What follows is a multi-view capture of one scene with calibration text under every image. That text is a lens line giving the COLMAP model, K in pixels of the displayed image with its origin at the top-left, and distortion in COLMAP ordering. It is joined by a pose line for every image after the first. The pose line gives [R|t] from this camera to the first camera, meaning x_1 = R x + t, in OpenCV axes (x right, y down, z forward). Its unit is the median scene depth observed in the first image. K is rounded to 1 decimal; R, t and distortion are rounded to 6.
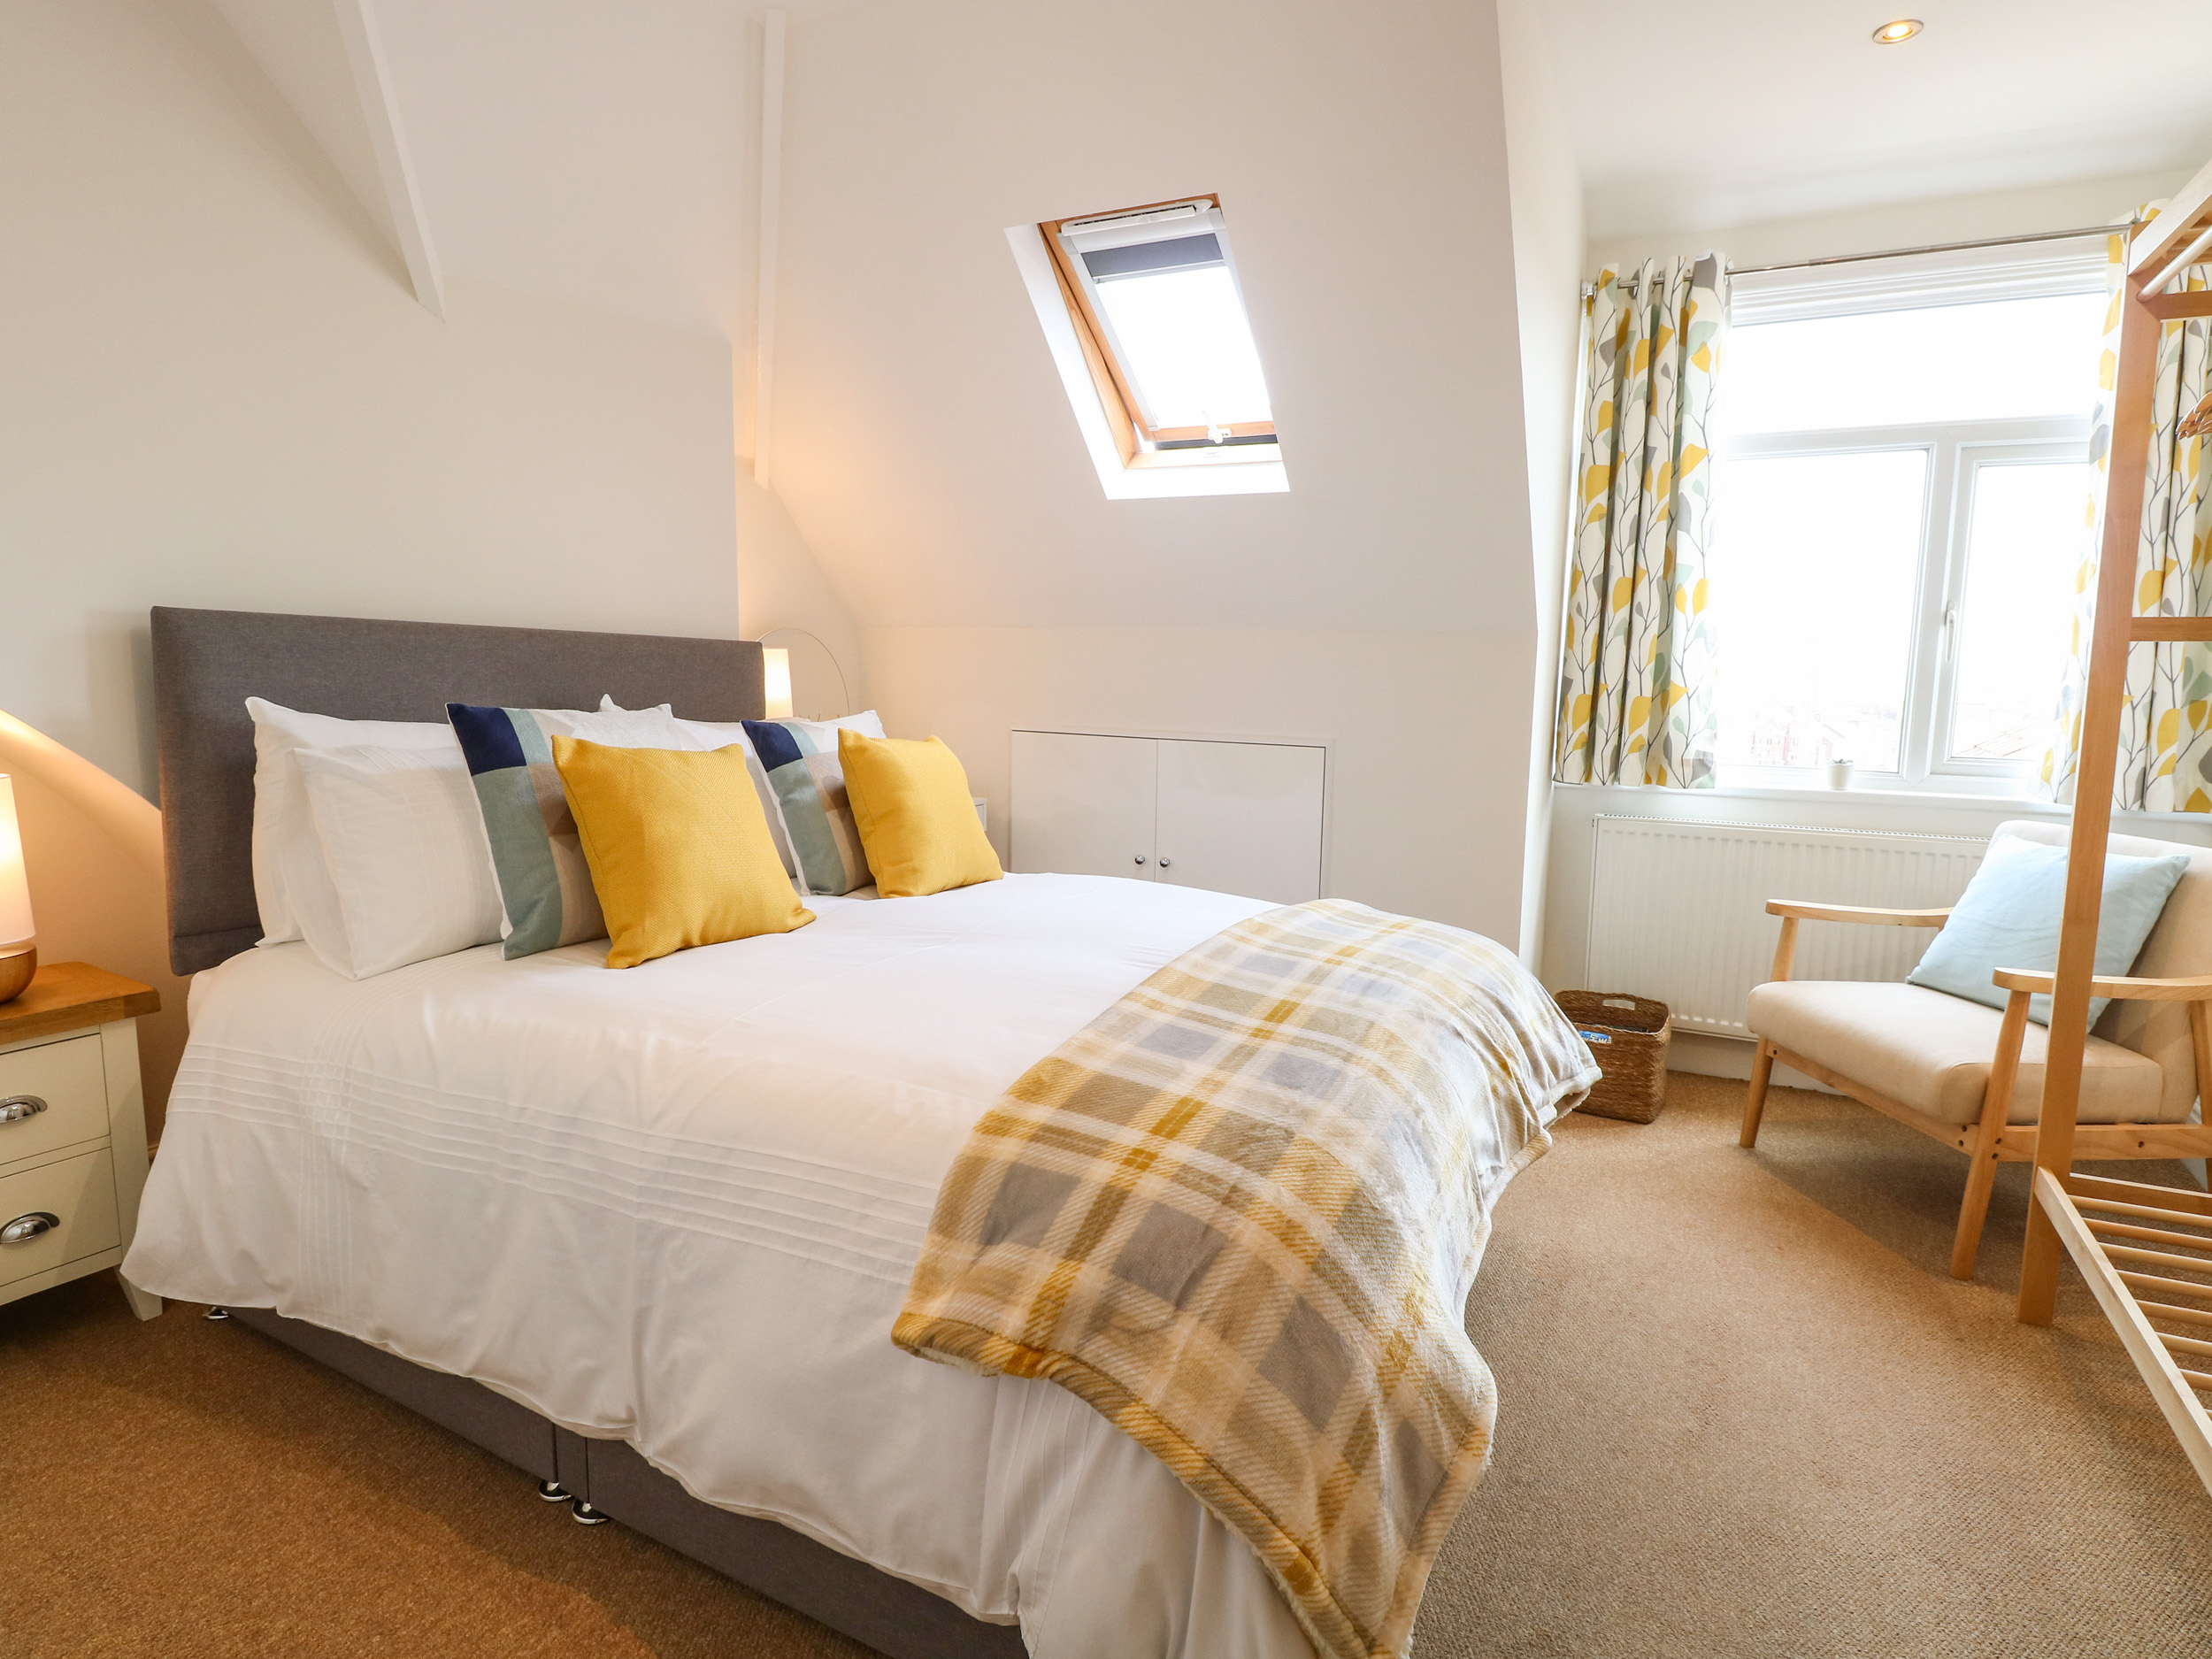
lens RADIAL K [[1178.7, 0, 1106.0], [0, 1178.7, 829.5], [0, 0, 1]] dist [-0.027877, -0.000528]
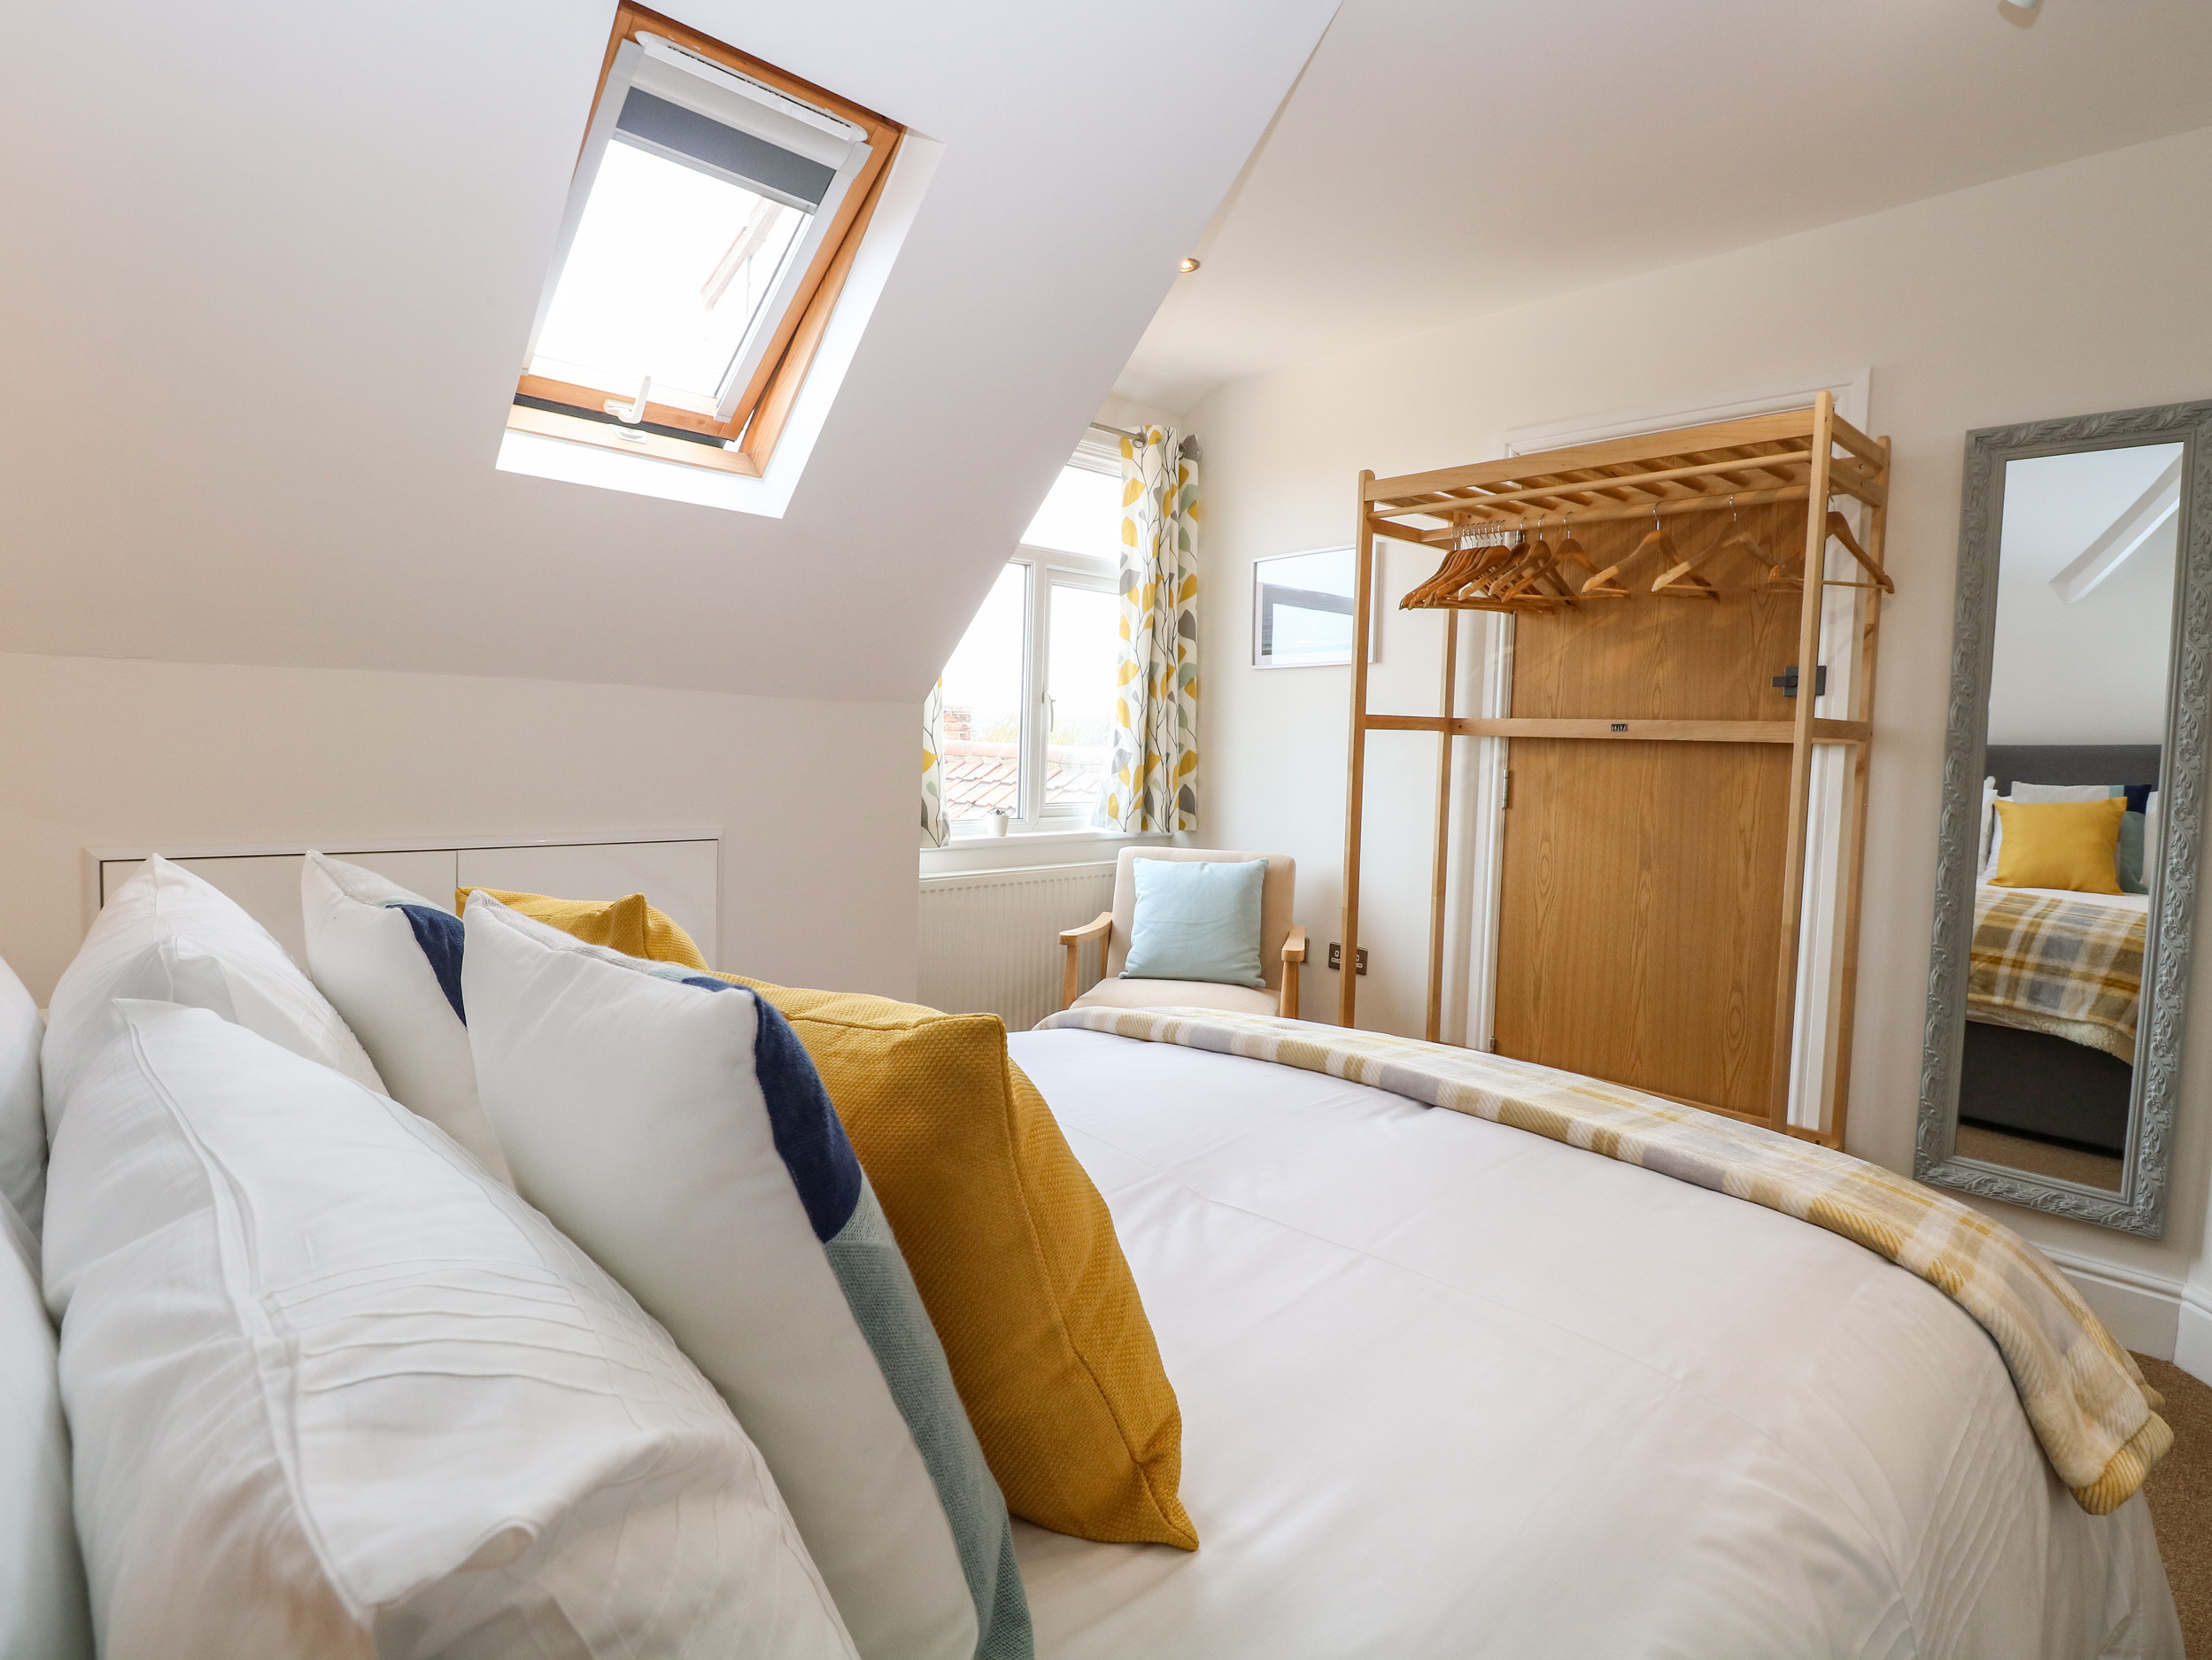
lens RADIAL K [[1134.3, 0, 1106.0], [0, 1134.3, 830.0], [0, 0, 1]] dist [-0.000343, -0.000093]
pose [[0.329027, -0.080768, 0.940860, -0.488103], [0.109533, 0.992875, 0.046928, -0.091783], [-0.937946, 0.087615, 0.335530, 0.549488]]
